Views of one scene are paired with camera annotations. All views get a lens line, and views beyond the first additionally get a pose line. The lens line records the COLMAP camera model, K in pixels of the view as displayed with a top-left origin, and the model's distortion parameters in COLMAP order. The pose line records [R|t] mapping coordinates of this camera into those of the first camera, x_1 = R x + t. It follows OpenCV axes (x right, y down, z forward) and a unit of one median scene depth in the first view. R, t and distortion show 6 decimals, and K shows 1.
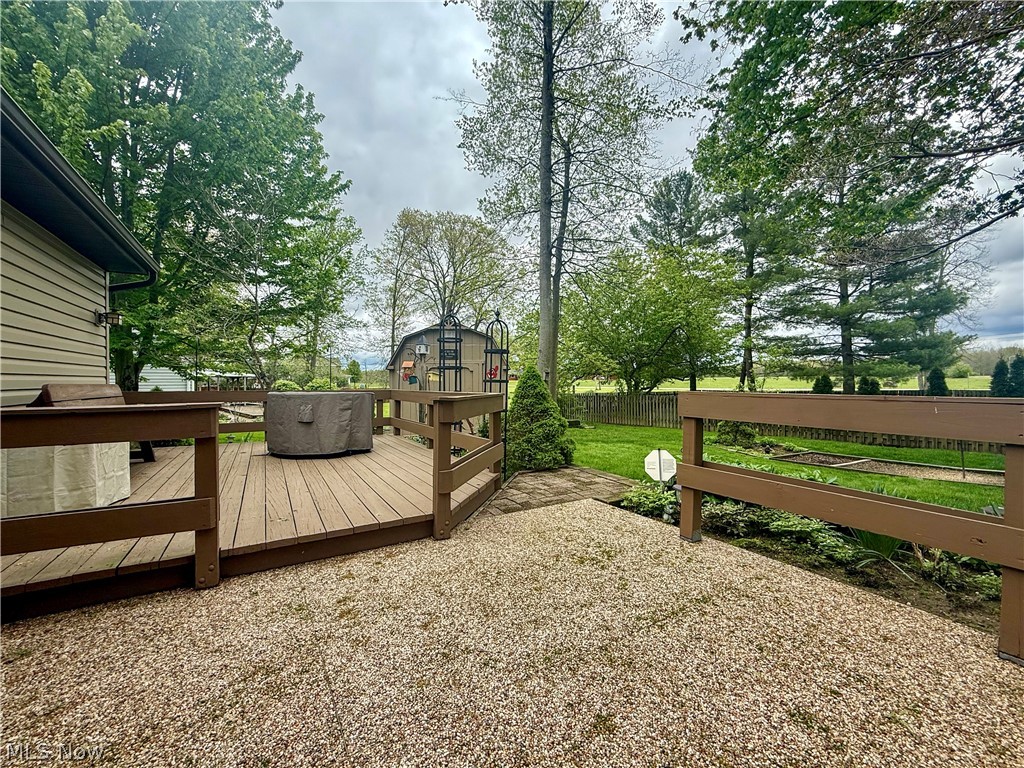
lens RADIAL K [[412.2, 0, 510.0], [0, 412.2, 381.6], [0, 0, 1]] dist [0.000357, -0.000029]
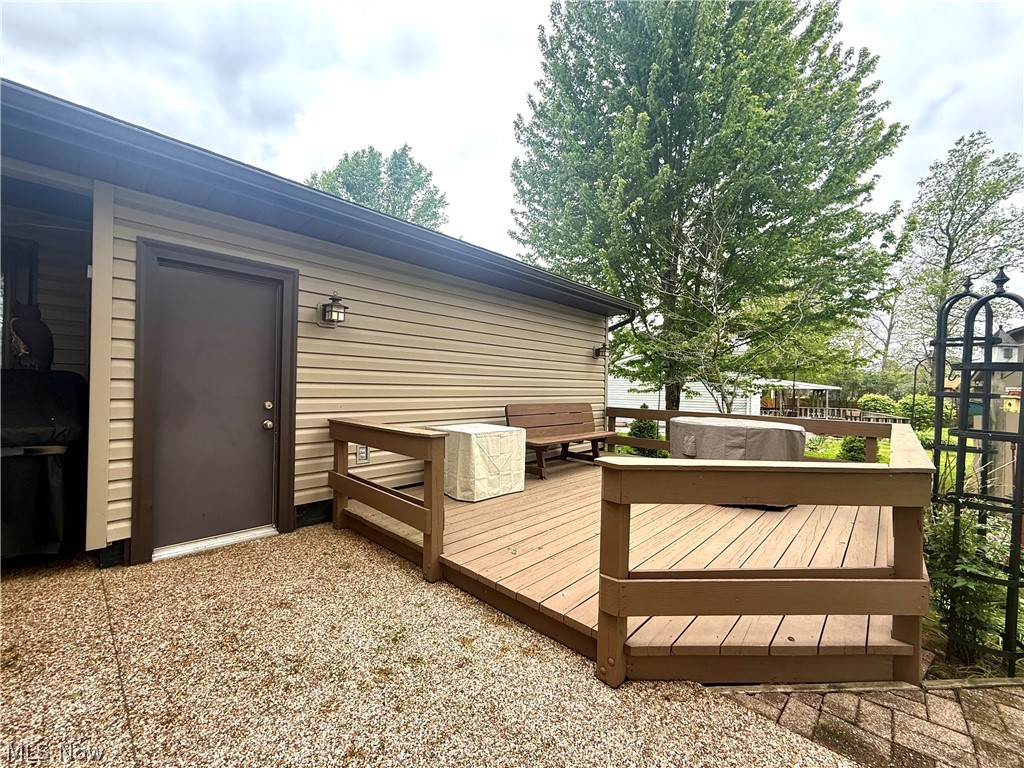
lens RADIAL K [[412.2, 0, 512.7], [0, 412.2, 383.3], [0, 0, 1]] dist [0.000357, -0.000029]
pose [[0.291389, 0.003608, -0.956598, 0.461223], [-0.023687, 0.999713, -0.003445, -0.082587], [0.956311, 0.023662, 0.291391, 0.769264]]
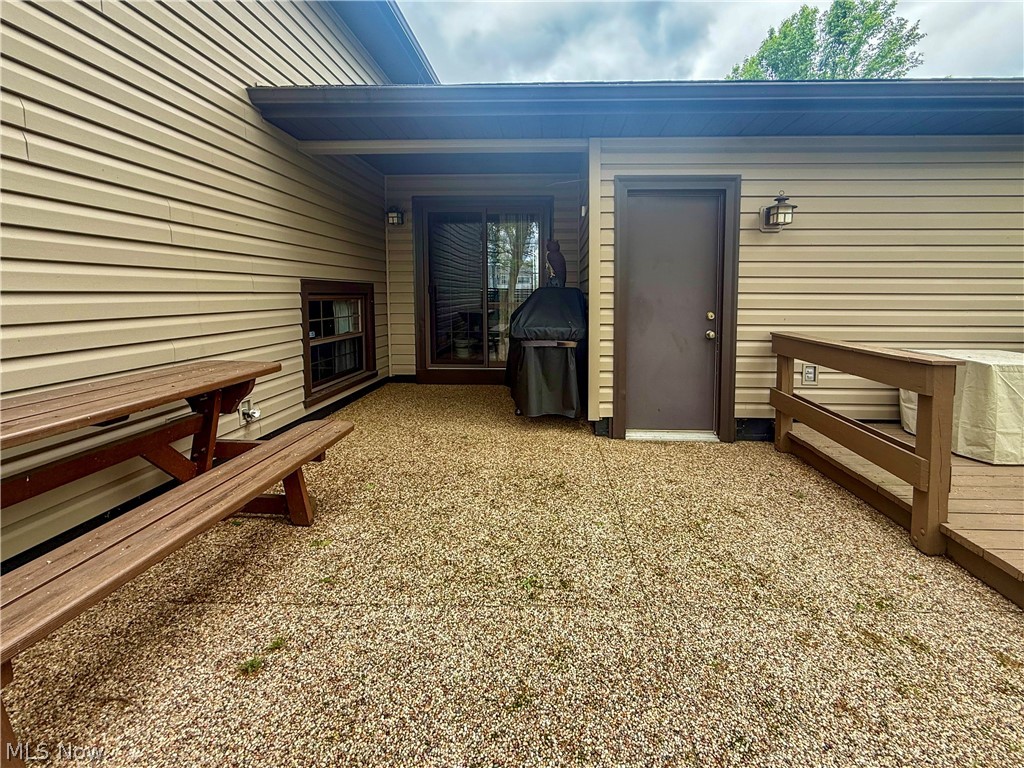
lens RADIAL K [[435.2, 0, 538.8], [0, 435.2, 321.2], [0, 0, 1]] dist [-0.004073, 0.000539]
pose [[-0.534811, 0.059338, -0.842886, 0.478431], [-0.002495, 0.997416, 0.071799, -0.081686], [0.844968, 0.040502, -0.533281, 0.683042]]
